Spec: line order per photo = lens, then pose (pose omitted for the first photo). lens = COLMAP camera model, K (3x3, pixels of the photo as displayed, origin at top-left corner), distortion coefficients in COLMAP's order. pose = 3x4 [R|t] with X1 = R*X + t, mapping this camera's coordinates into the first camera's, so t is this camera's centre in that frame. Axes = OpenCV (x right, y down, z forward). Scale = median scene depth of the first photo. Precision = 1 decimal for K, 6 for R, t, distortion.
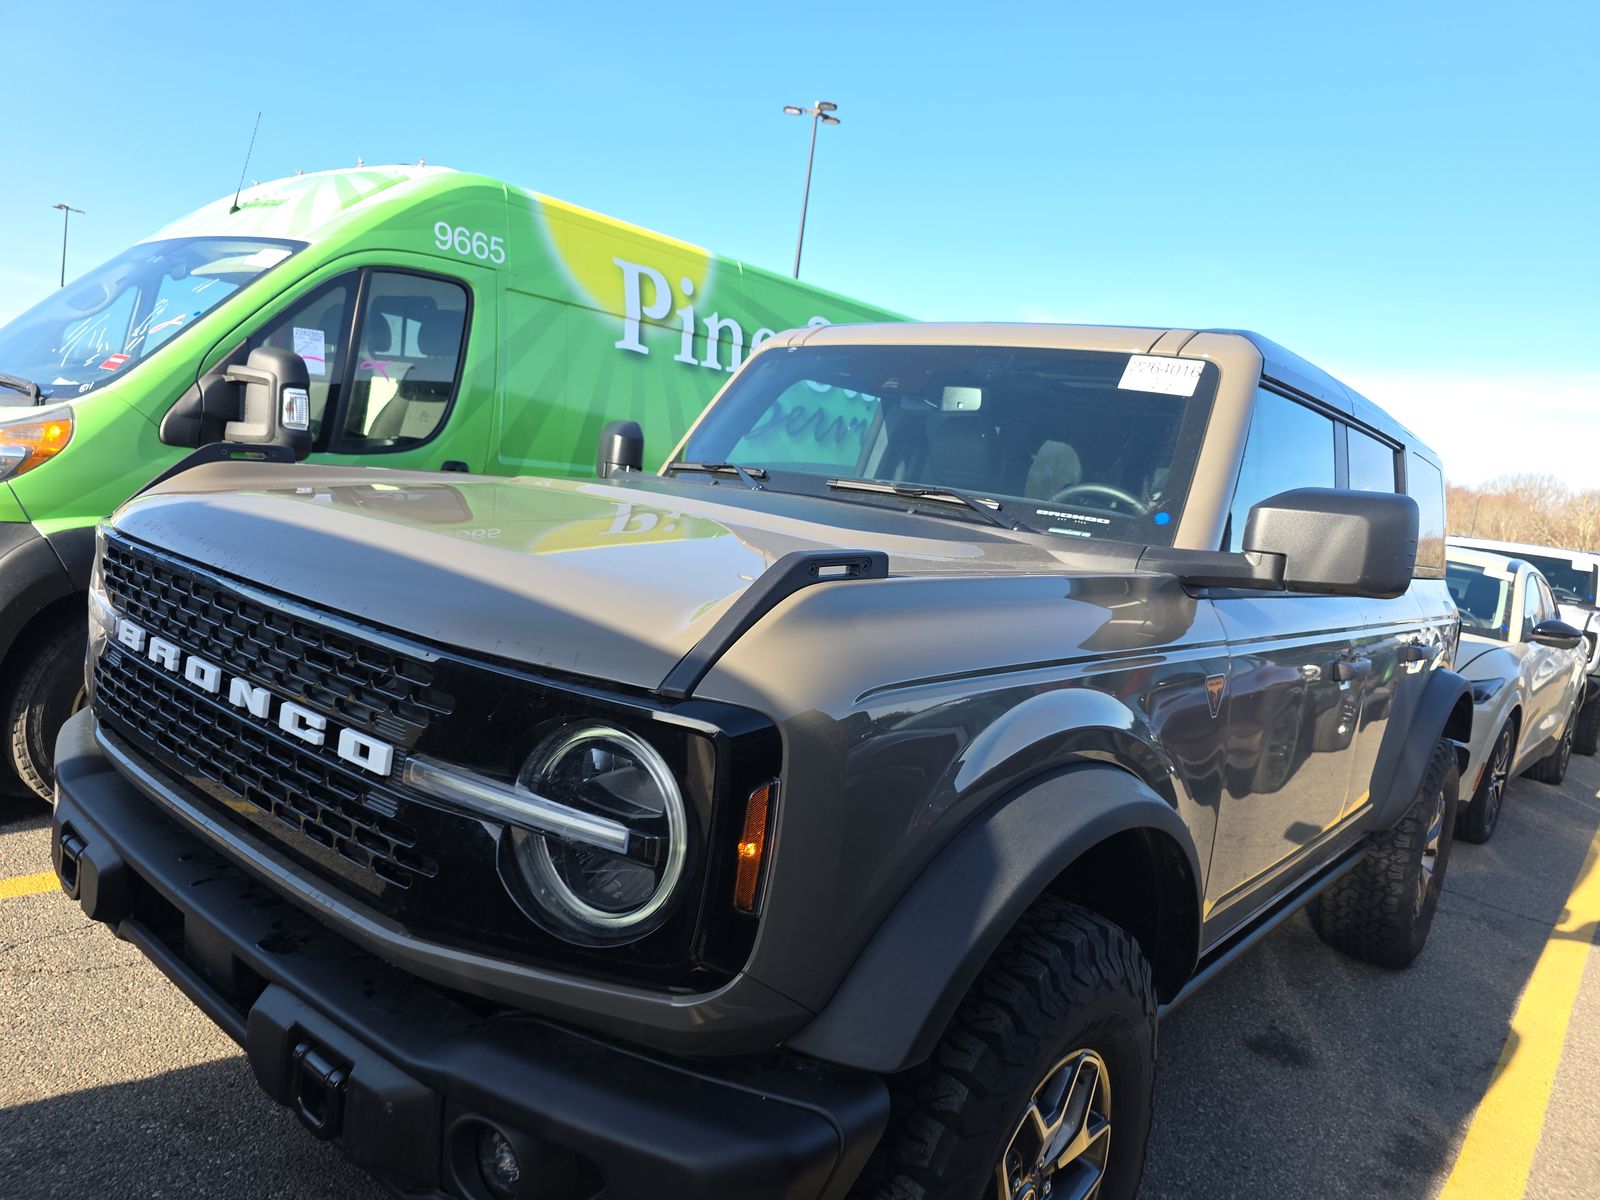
lens RADIAL K [[1071.7, 0, 798.0], [0, 1071.7, 594.0], [0, 0, 1]] dist [0.016607, -0.012740]
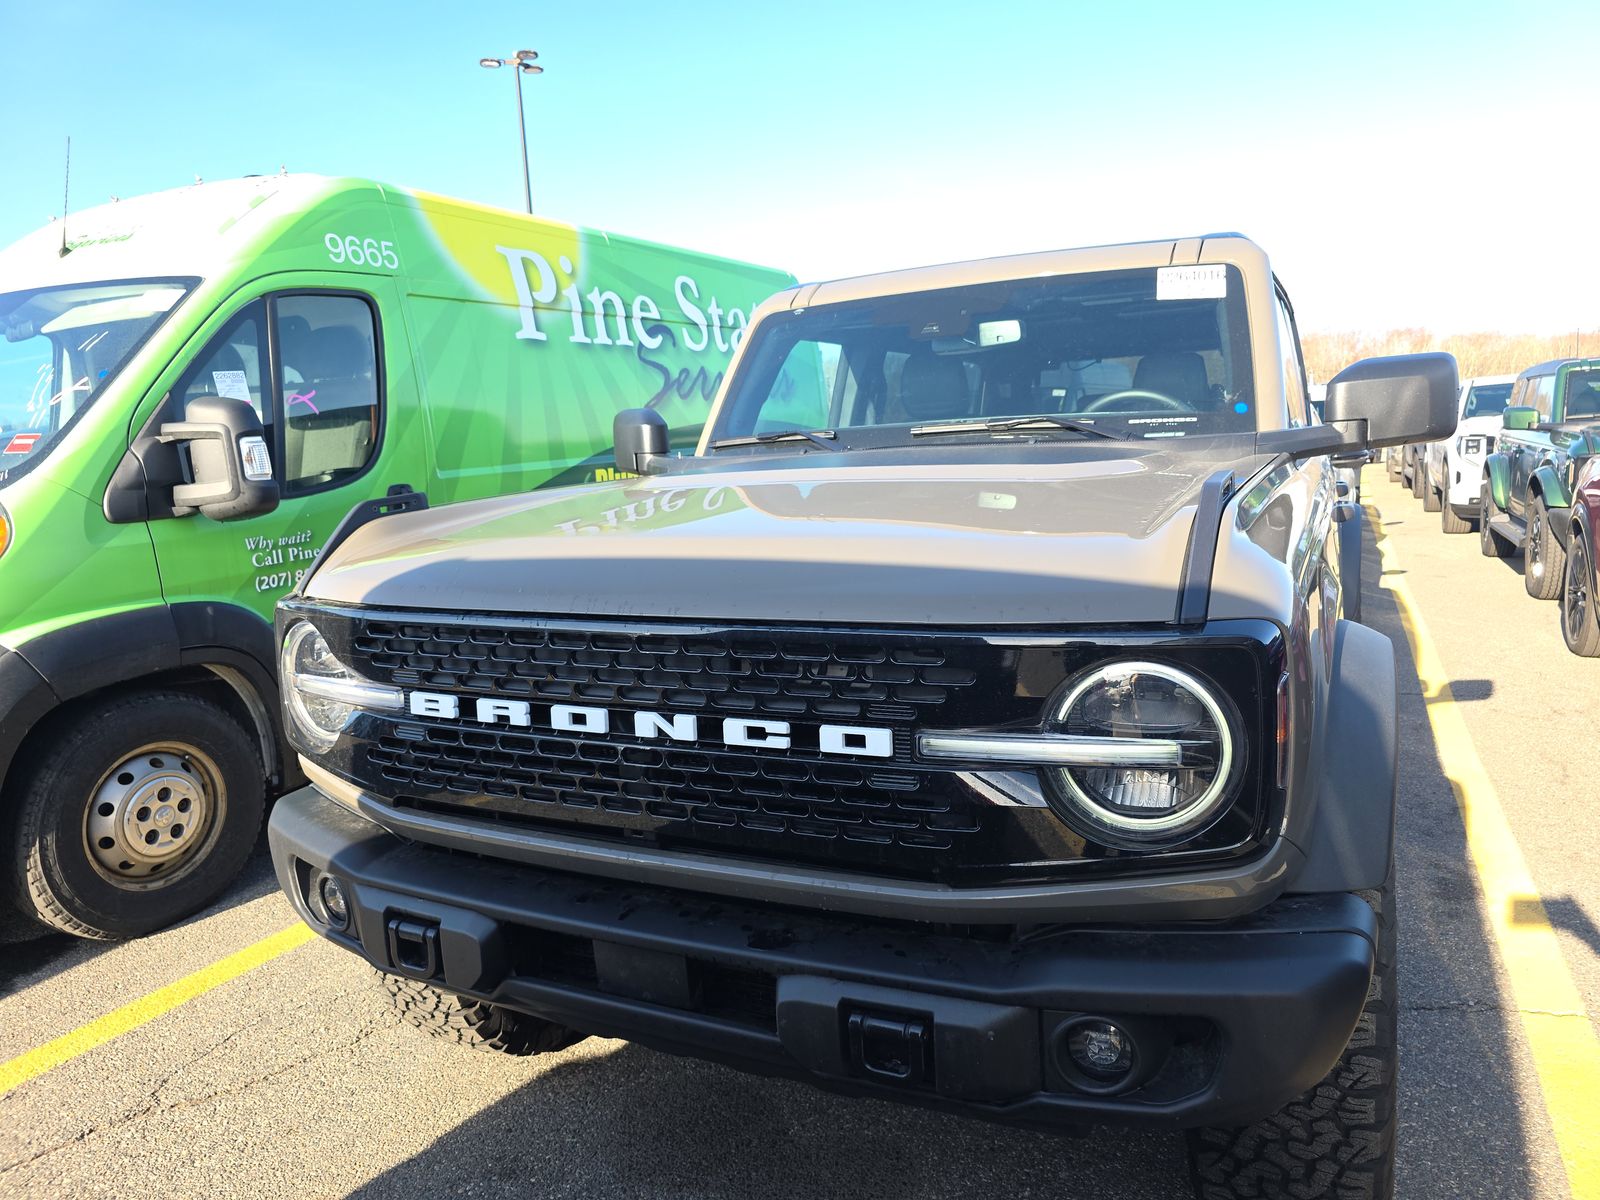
lens RADIAL K [[1071.7, 0, 799.1], [0, 1071.7, 604.1], [0, 0, 1]] dist [0.016607, -0.012740]
pose [[0.954198, -0.211222, 0.211876, -0.239684], [0.198268, 0.976805, 0.080880, -0.031389], [-0.224046, -0.035167, 0.973944, -0.010751]]
